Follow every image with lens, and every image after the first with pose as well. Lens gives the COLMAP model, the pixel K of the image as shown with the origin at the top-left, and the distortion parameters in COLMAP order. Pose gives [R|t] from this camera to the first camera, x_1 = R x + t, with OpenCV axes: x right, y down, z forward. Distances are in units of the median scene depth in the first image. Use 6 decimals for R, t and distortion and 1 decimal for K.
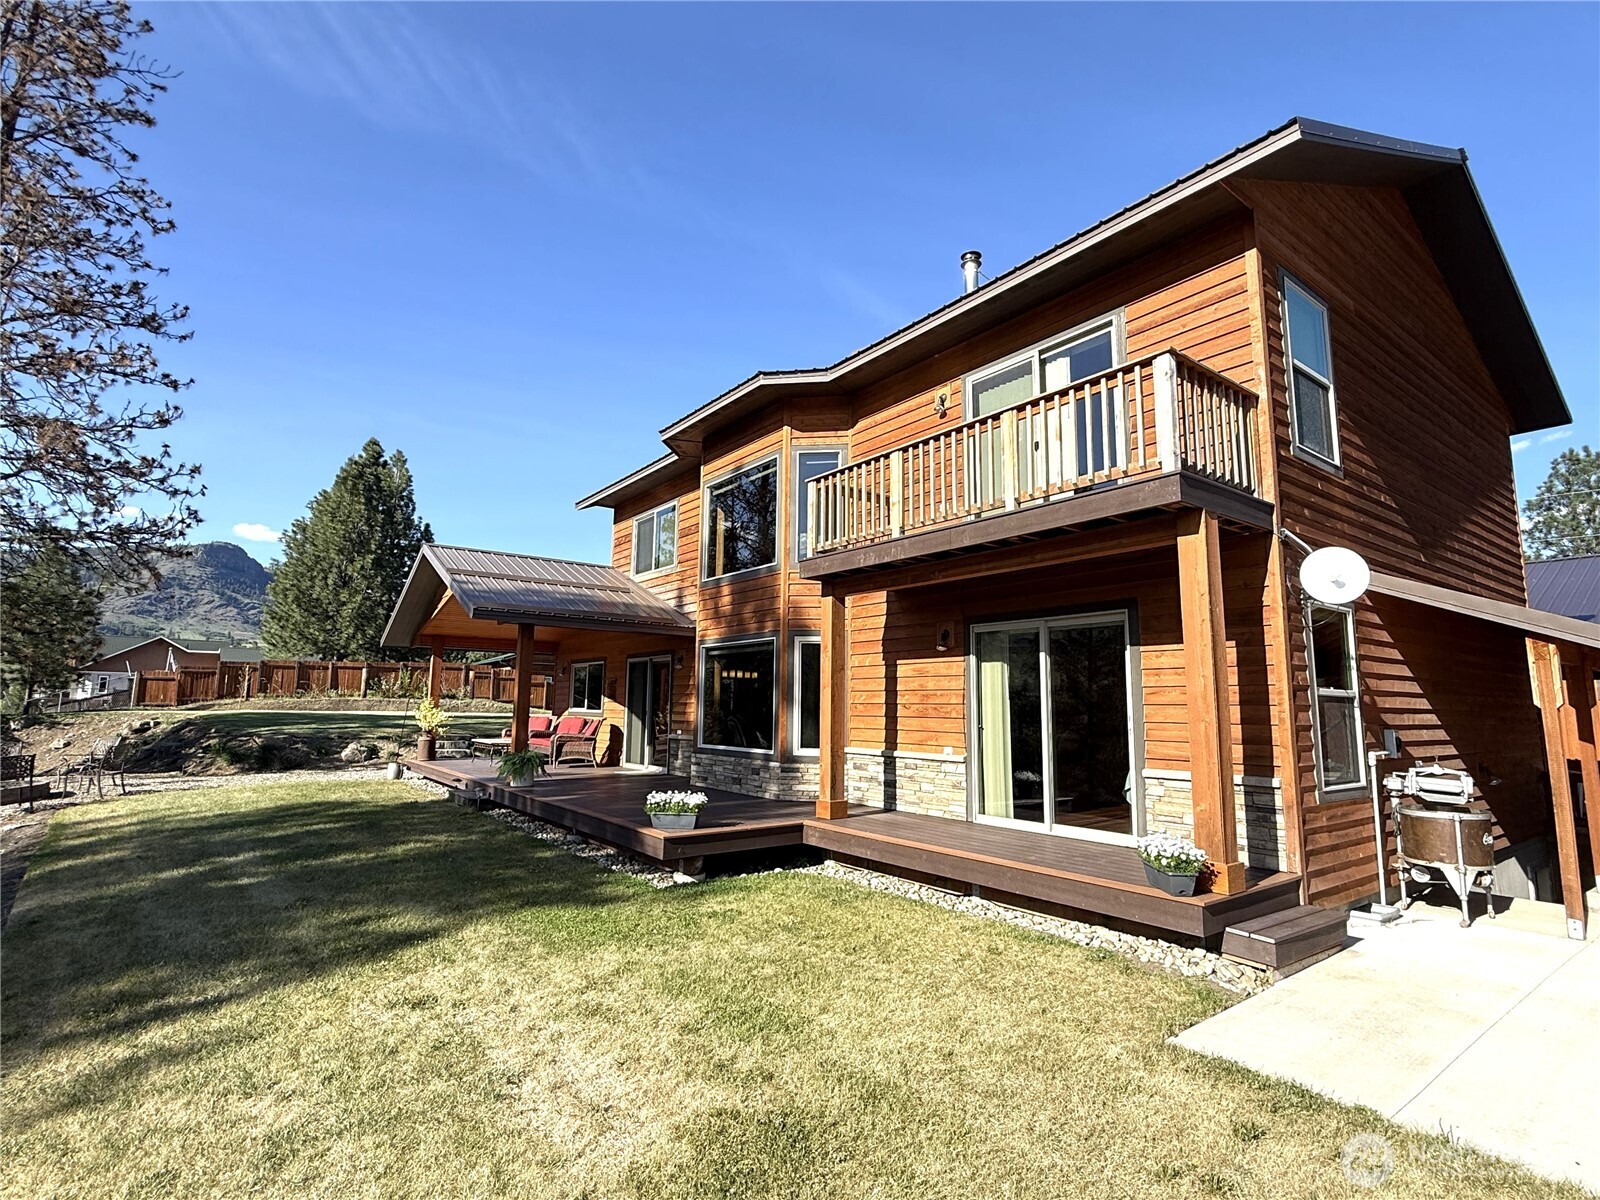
lens RADIAL K [[783.6, 0, 792.2], [0, 783.6, 602.0], [0, 0, 1]] dist [-0.000450, 0.000666]
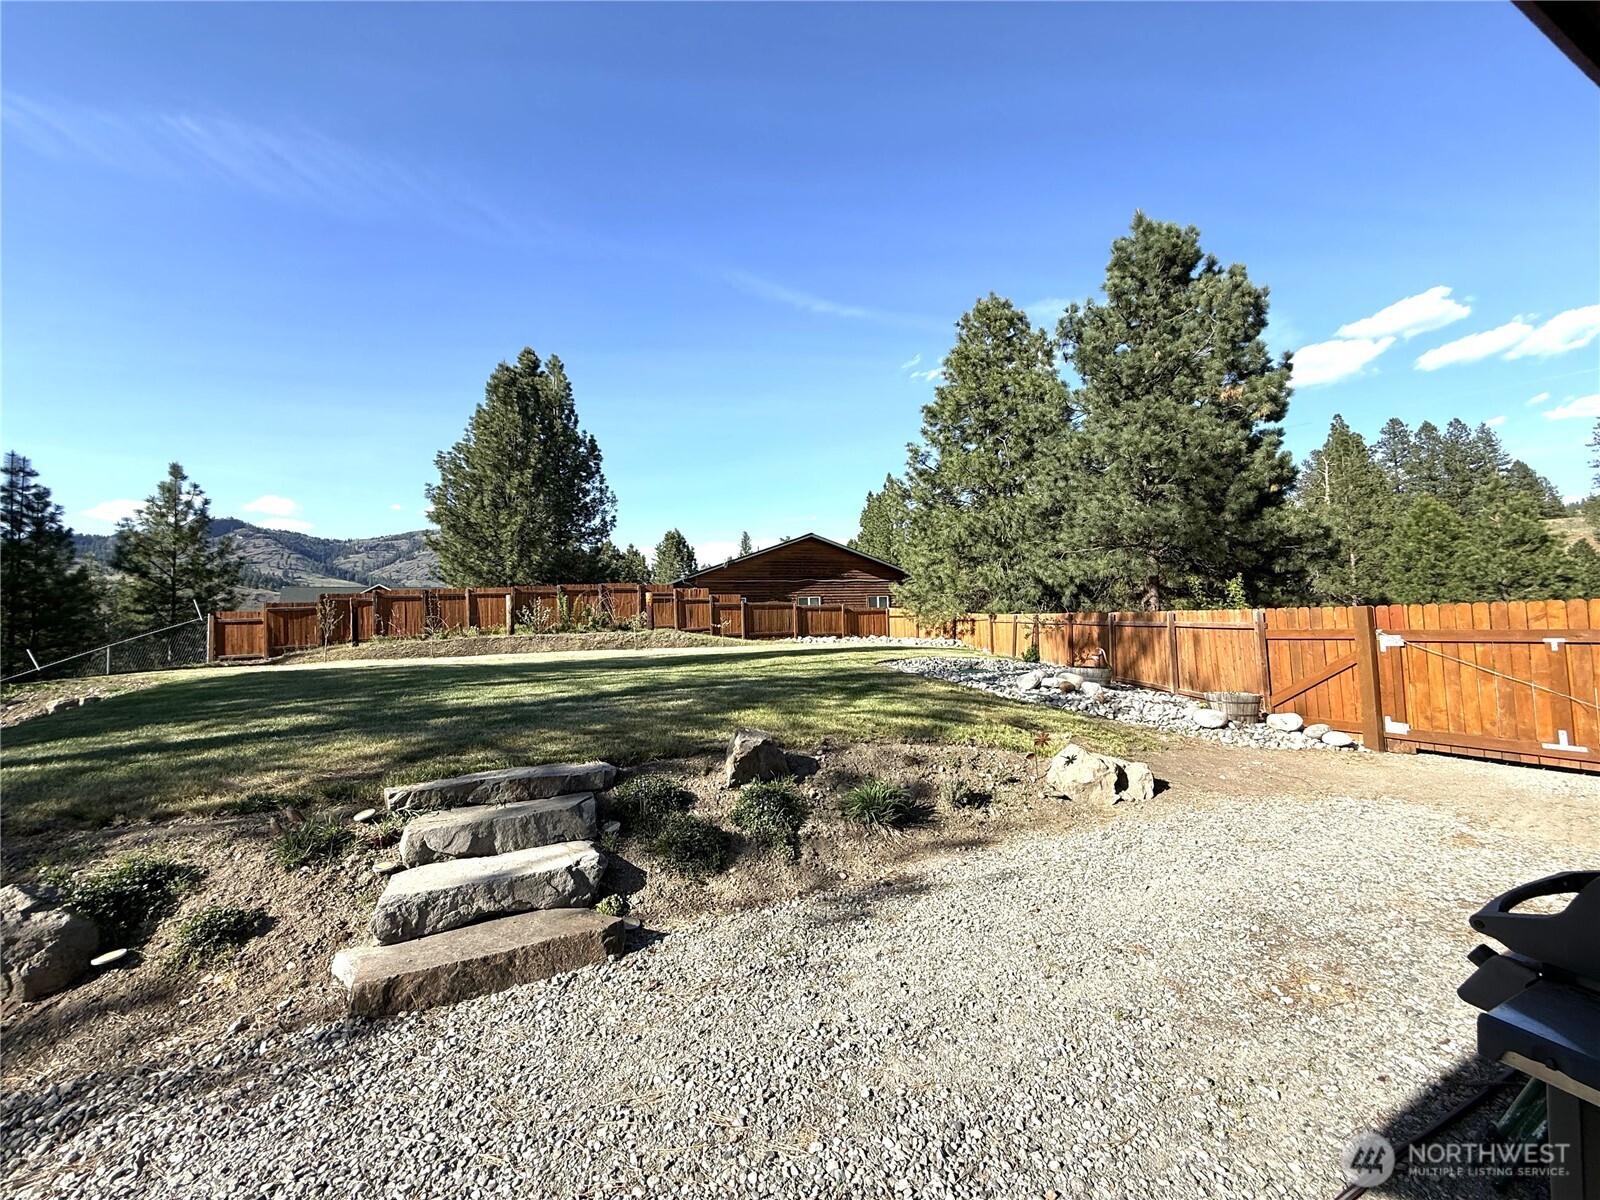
lens RADIAL K [[635.5, 0, 798.7], [0, 635.5, 601.5], [0, 0, 1]] dist [-0.004178, 0.000650]
pose [[0.982940, -0.054400, -0.175695, -0.442265], [0.070815, 0.993551, 0.088550, 0.145177], [0.169745, -0.099481, 0.980454, 1.172728]]
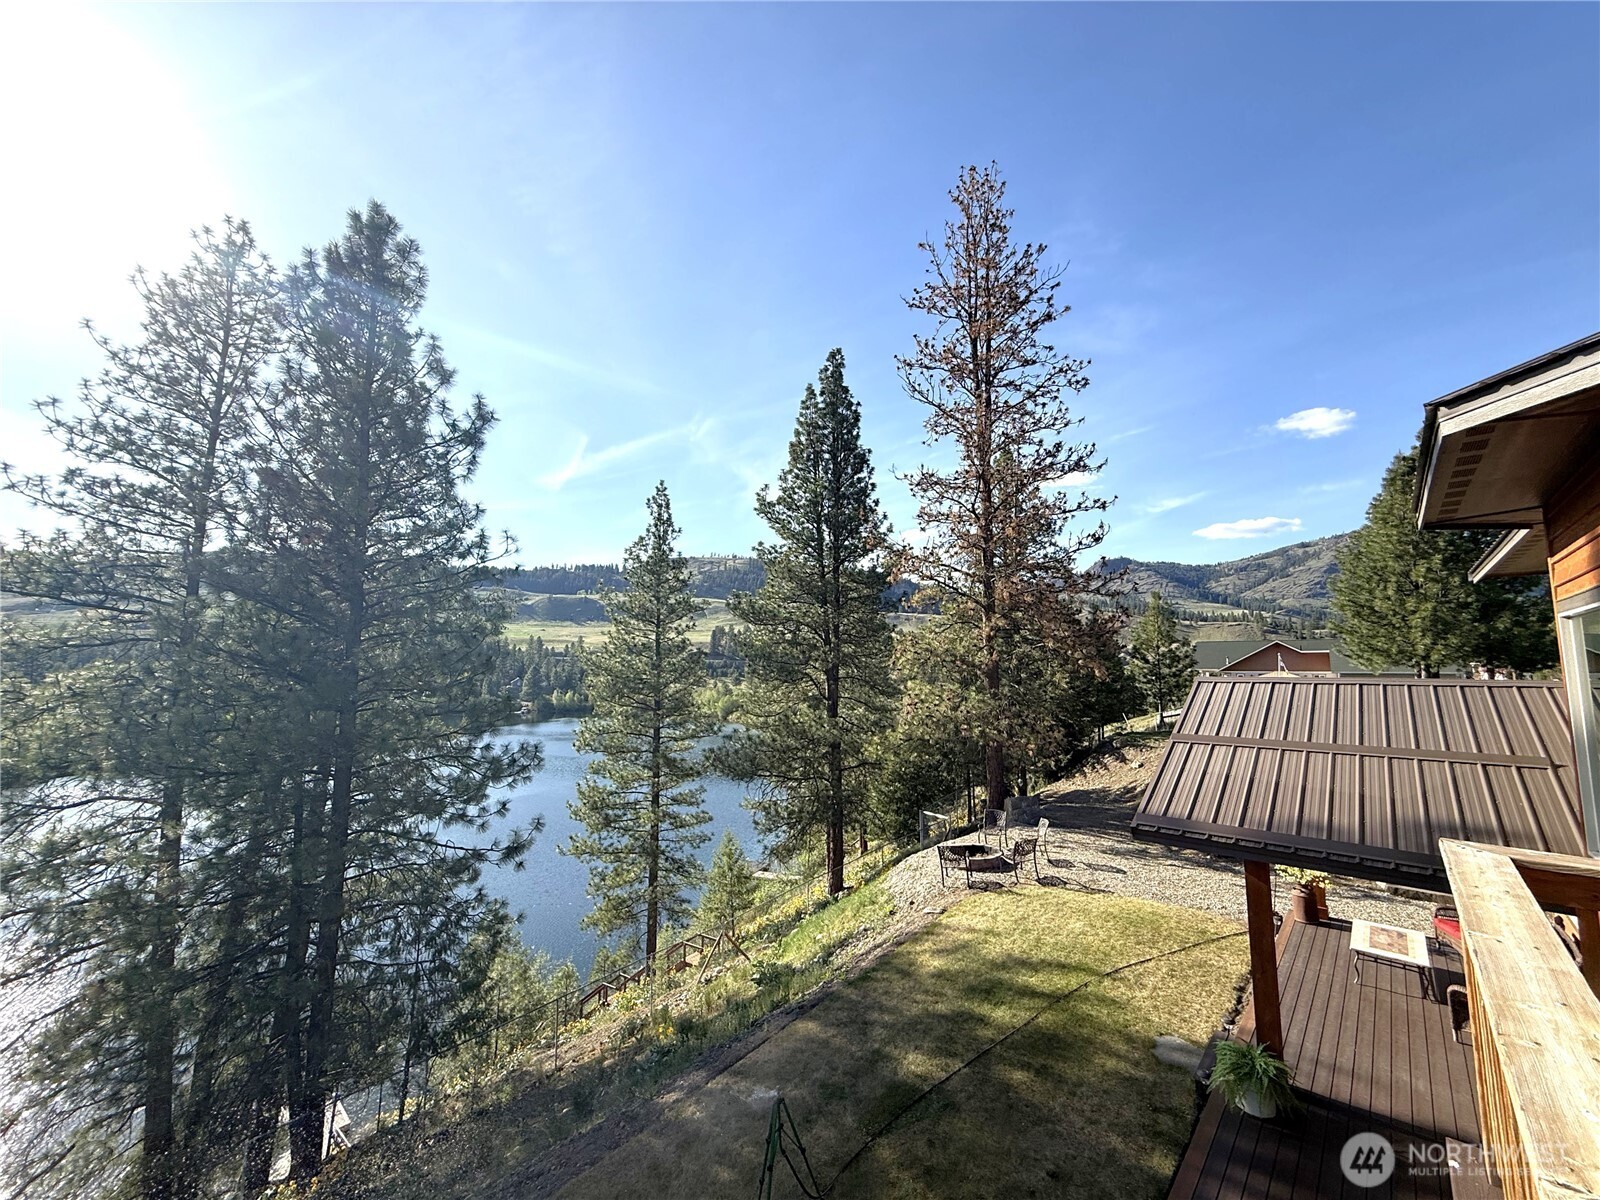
lens RADIAL K [[635.5, 0, 798.4], [0, 635.5, 604.7], [0, 0, 1]] dist [-0.004178, 0.000650]
pose [[0.184076, -0.109942, -0.976744, 0.113483], [0.138064, 0.986765, -0.085051, -0.142158], [0.973167, -0.119198, 0.196819, 0.431372]]
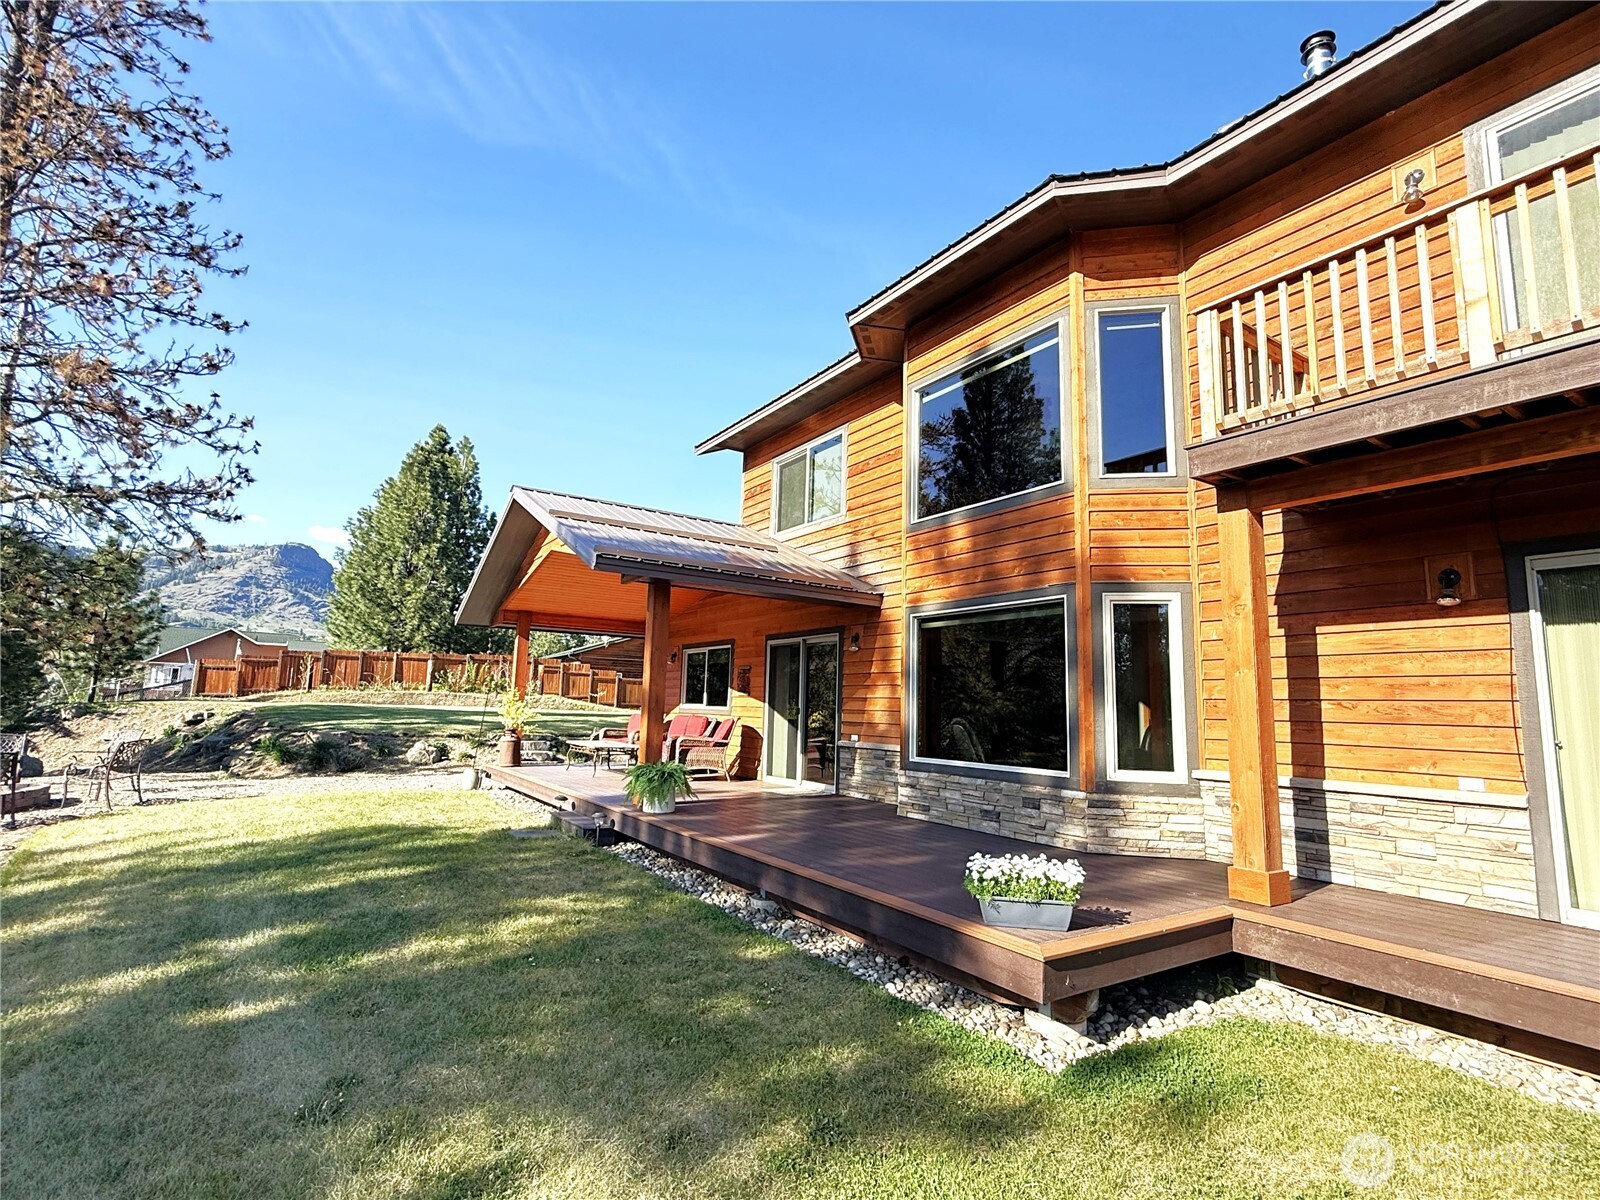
lens RADIAL K [[783.6, 0, 791.1], [0, 783.6, 600.1], [0, 0, 1]] dist [-0.000450, 0.000666]
pose [[0.997889, 0.007124, -0.064549, -0.138934], [-0.007477, 0.999958, -0.005239, 0.036809], [0.064509, 0.005711, 0.997901, 0.233682]]
